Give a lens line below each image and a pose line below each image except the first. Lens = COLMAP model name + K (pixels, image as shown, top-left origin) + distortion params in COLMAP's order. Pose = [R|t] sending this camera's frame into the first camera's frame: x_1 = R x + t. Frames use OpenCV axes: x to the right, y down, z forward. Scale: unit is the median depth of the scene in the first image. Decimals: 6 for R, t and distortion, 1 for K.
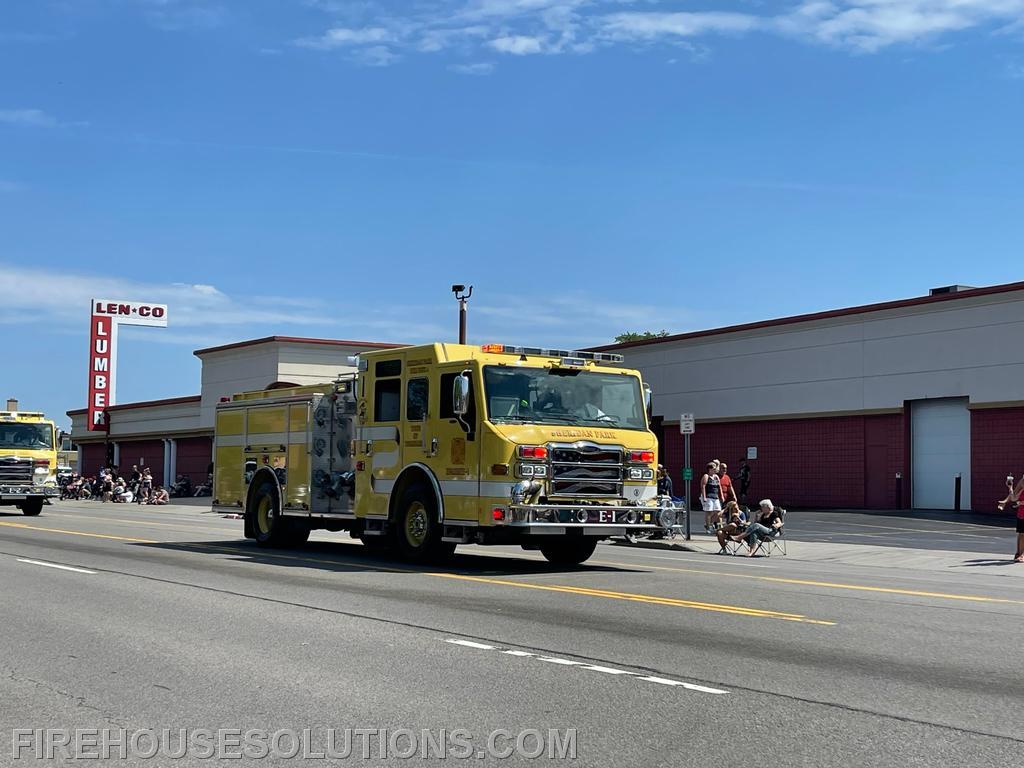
lens RADIAL K [[1497.8, 0, 512.0], [0, 1497.8, 384.0], [0, 0, 1]] dist [0.173776, -0.610813]
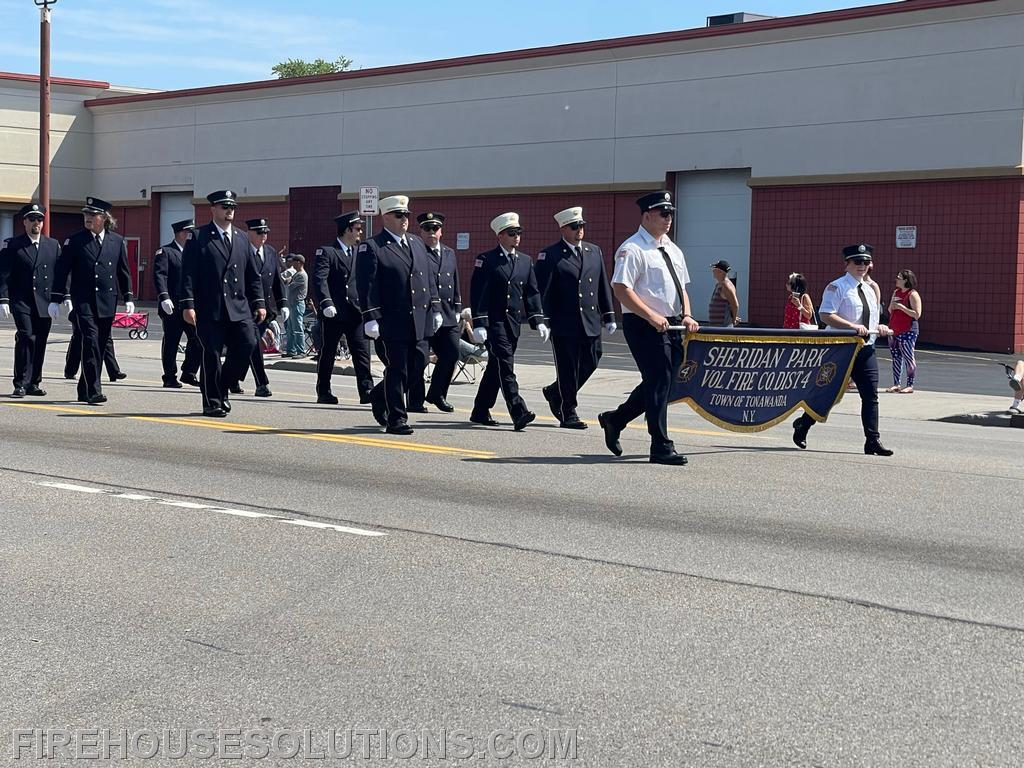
lens RADIAL K [[2270.5, 0, 512.0], [0, 2270.5, 384.0], [0, 0, 1]] dist [0.105570, 1.357637]
pose [[0.985288, 0.005058, 0.170828, -0.005964], [-0.024182, 0.993632, 0.110053, -0.021722], [-0.169184, -0.112565, 0.979135, -0.241553]]
